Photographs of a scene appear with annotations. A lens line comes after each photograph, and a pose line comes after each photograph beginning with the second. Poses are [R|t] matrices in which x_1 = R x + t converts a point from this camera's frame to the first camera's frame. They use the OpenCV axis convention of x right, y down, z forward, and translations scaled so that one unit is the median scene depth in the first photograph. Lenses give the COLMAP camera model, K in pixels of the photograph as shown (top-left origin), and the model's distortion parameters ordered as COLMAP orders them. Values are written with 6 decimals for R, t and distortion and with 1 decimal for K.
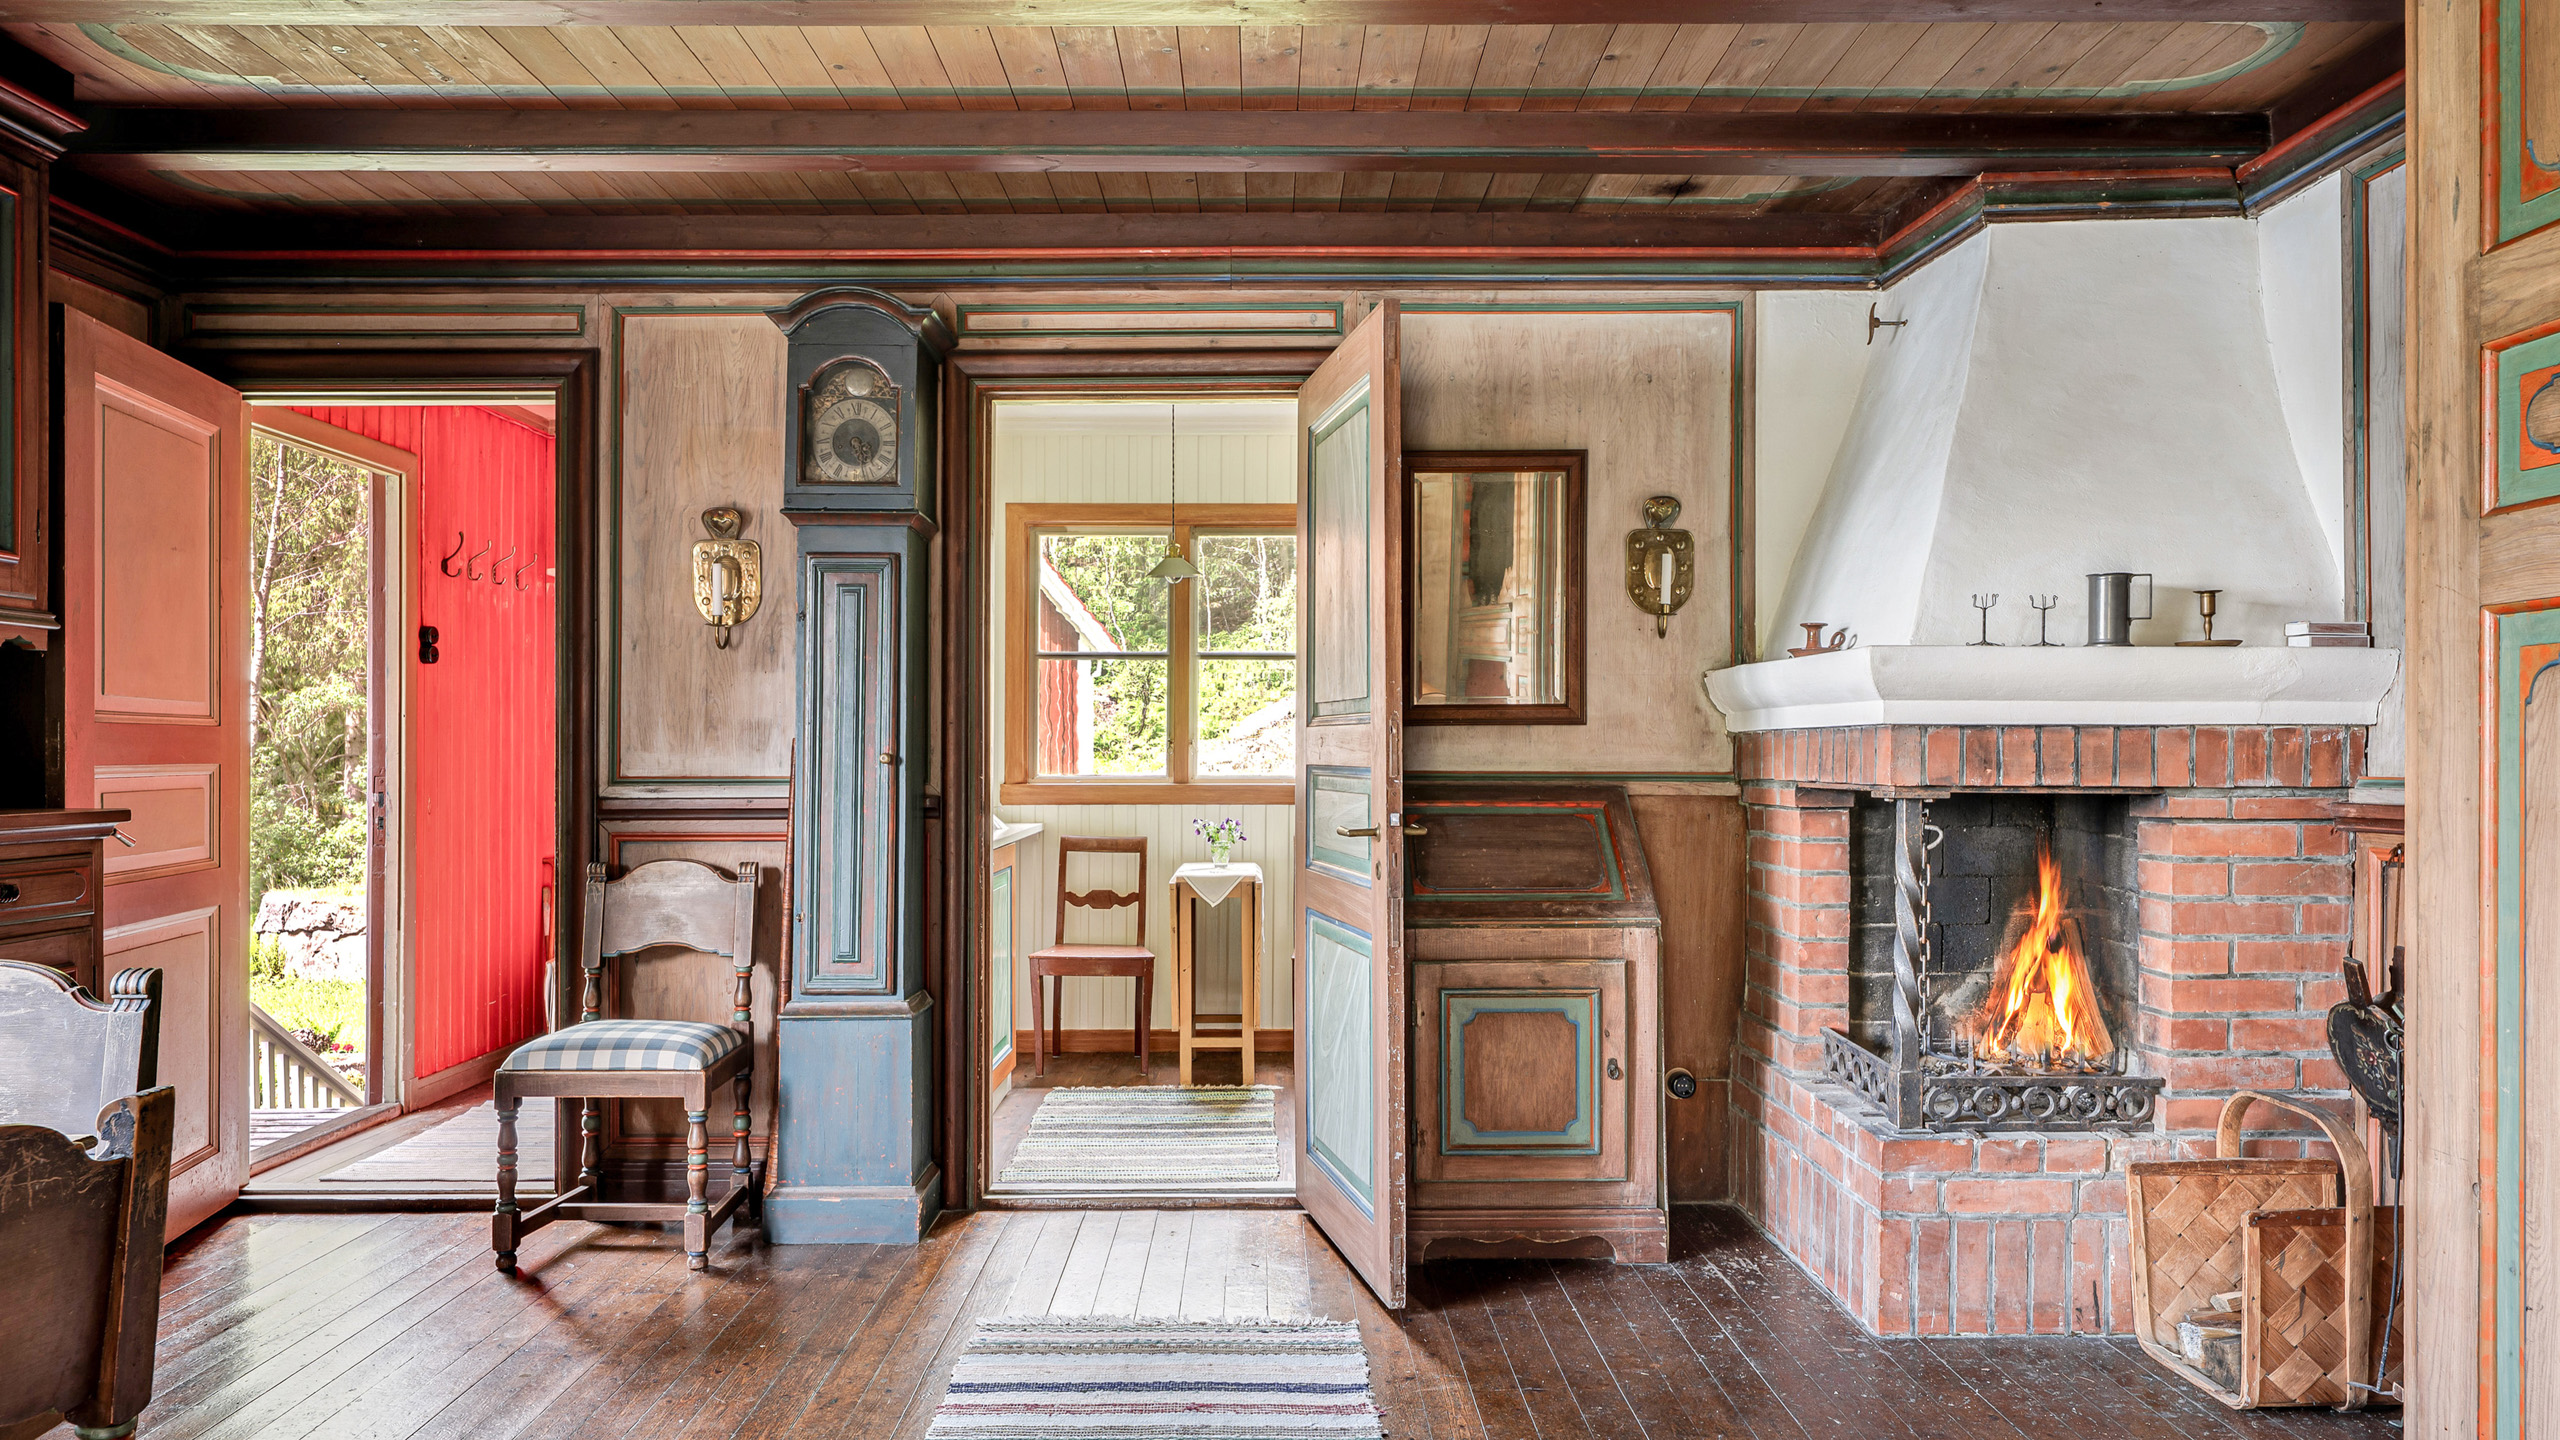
lens RADIAL K [[1619.9, 0, 1275.7], [0, 1619.9, 726.7], [0, 0, 1]] dist [0.000895, 0.001337]
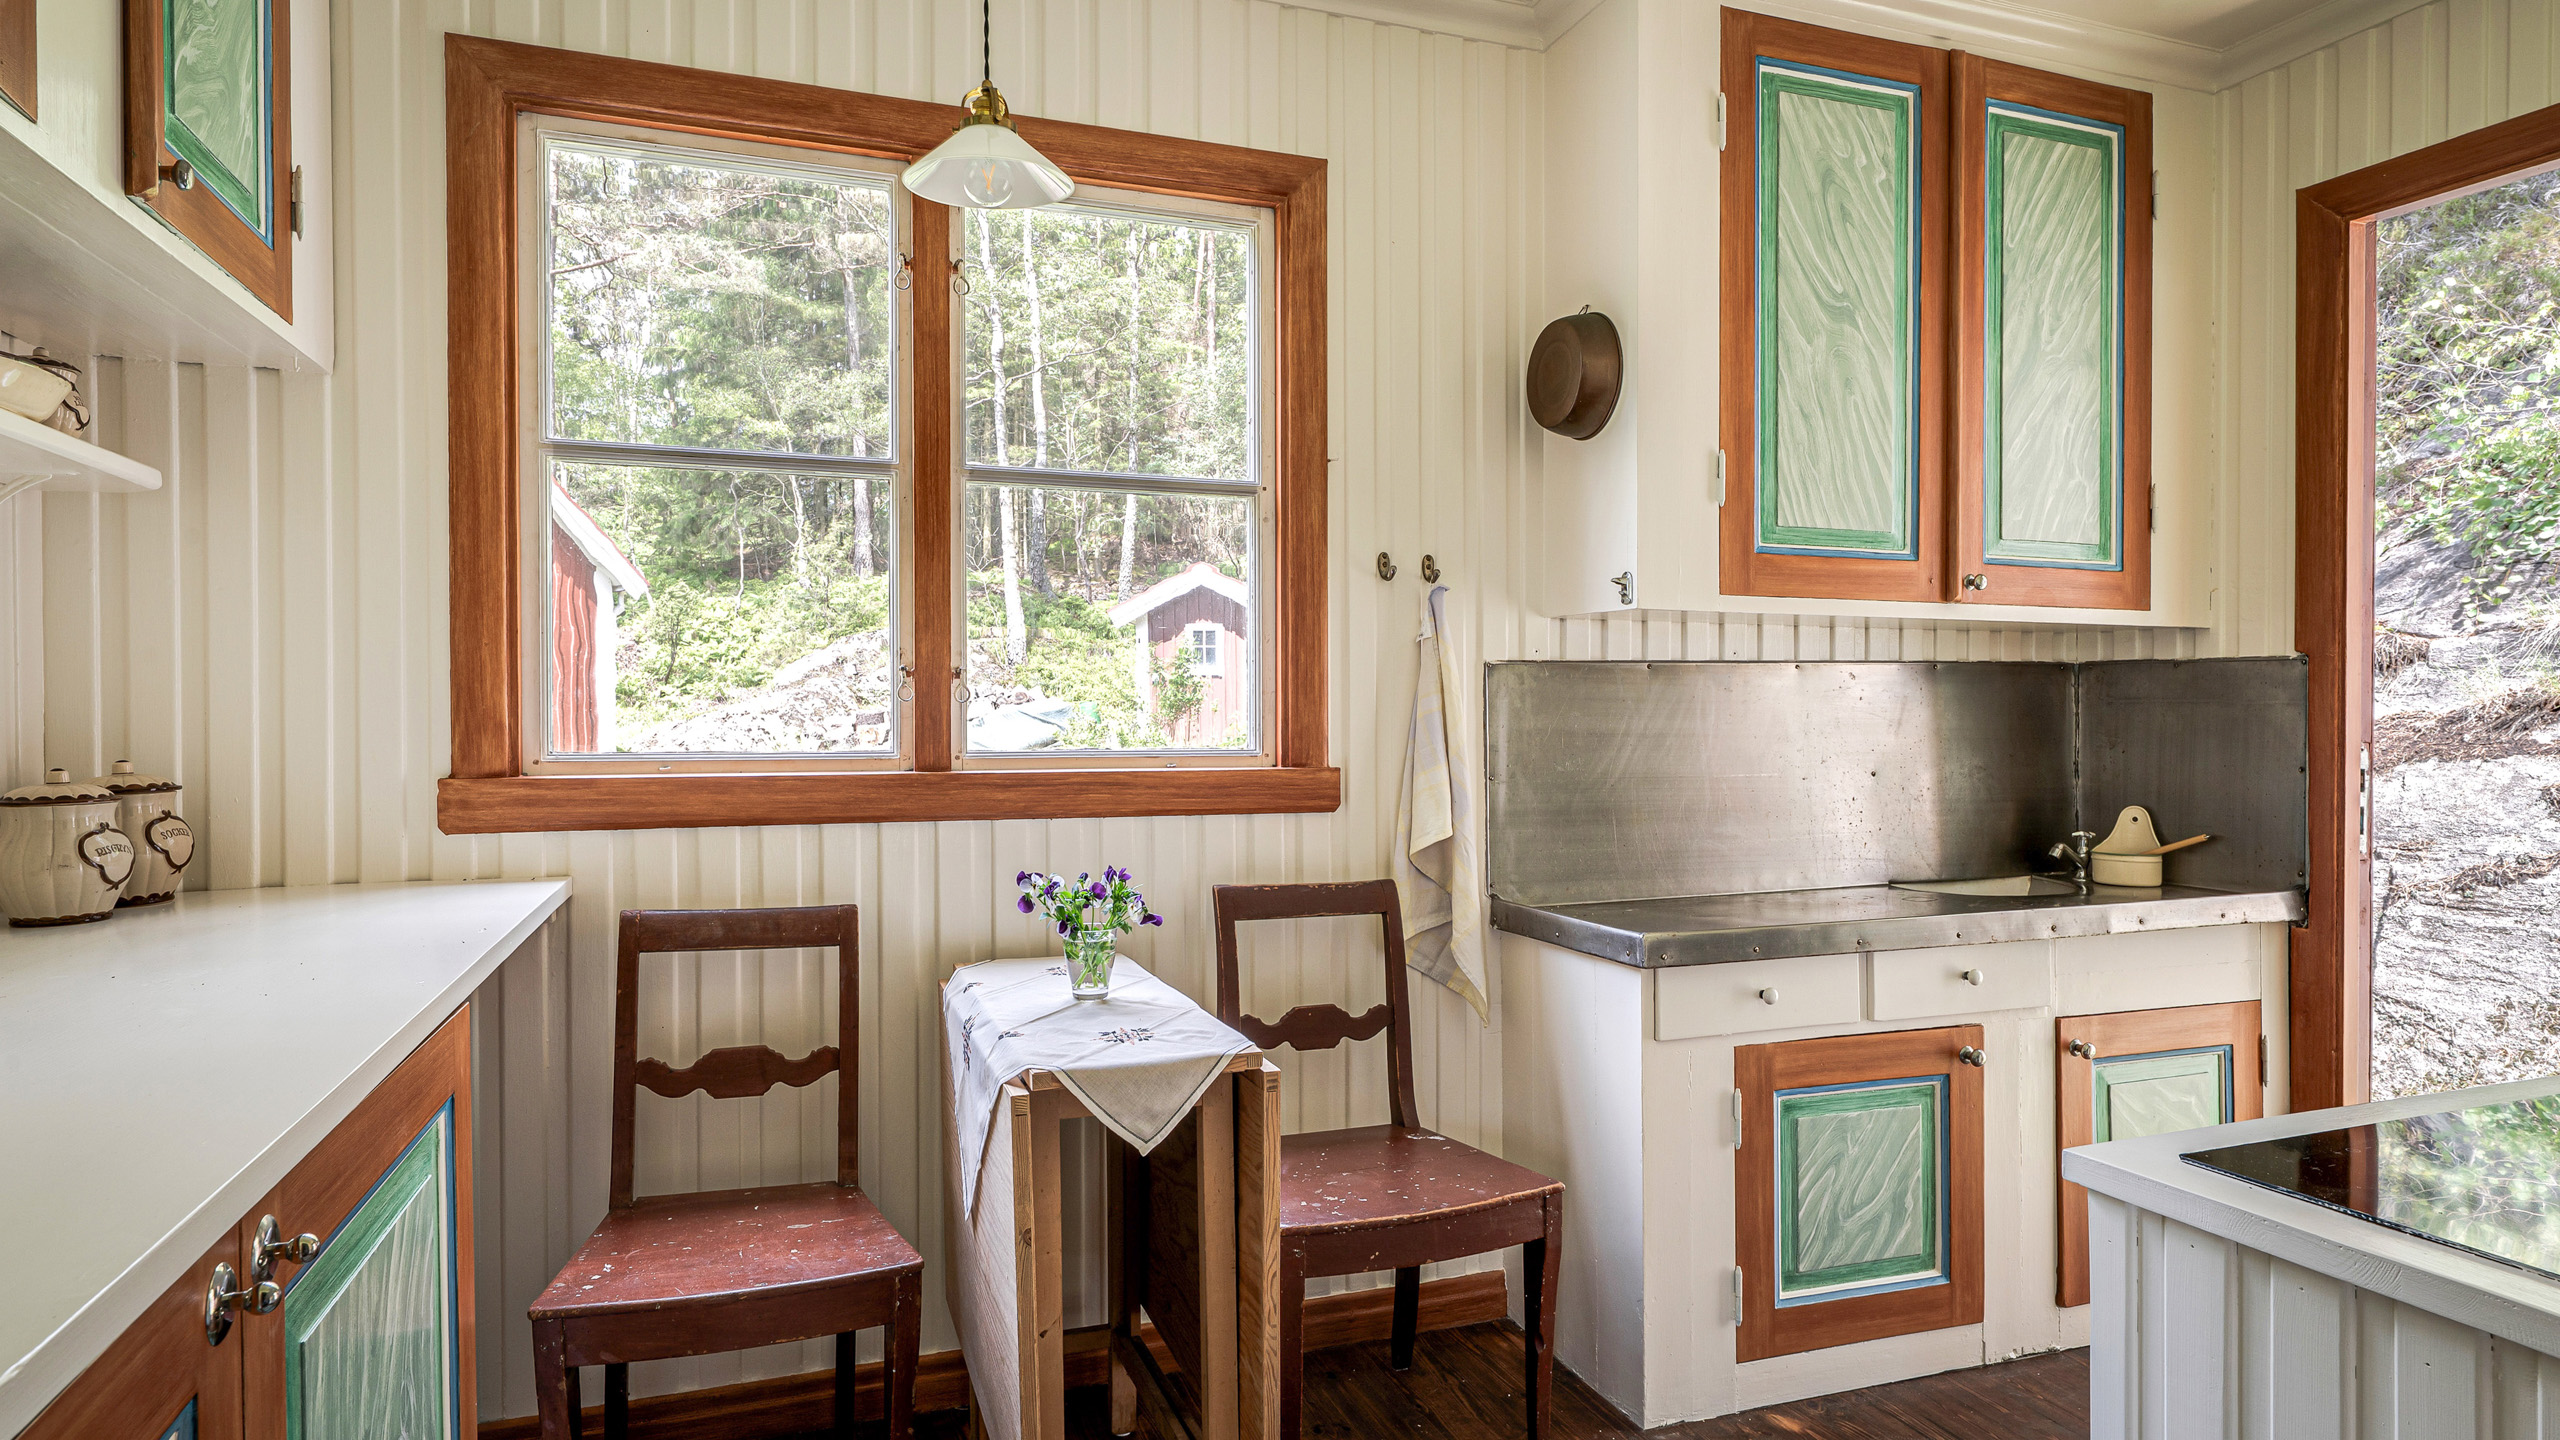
lens RADIAL K [[1496.4, 0, 1341.4], [0, 1496.4, 715.0], [0, 0, 1]] dist [0.001461, 0.000279]
pose [[0.941410, -0.001855, 0.337259, -0.089428], [-0.006498, 0.999699, 0.023638, 0.010578], [-0.337202, -0.024444, 0.941115, 0.593847]]
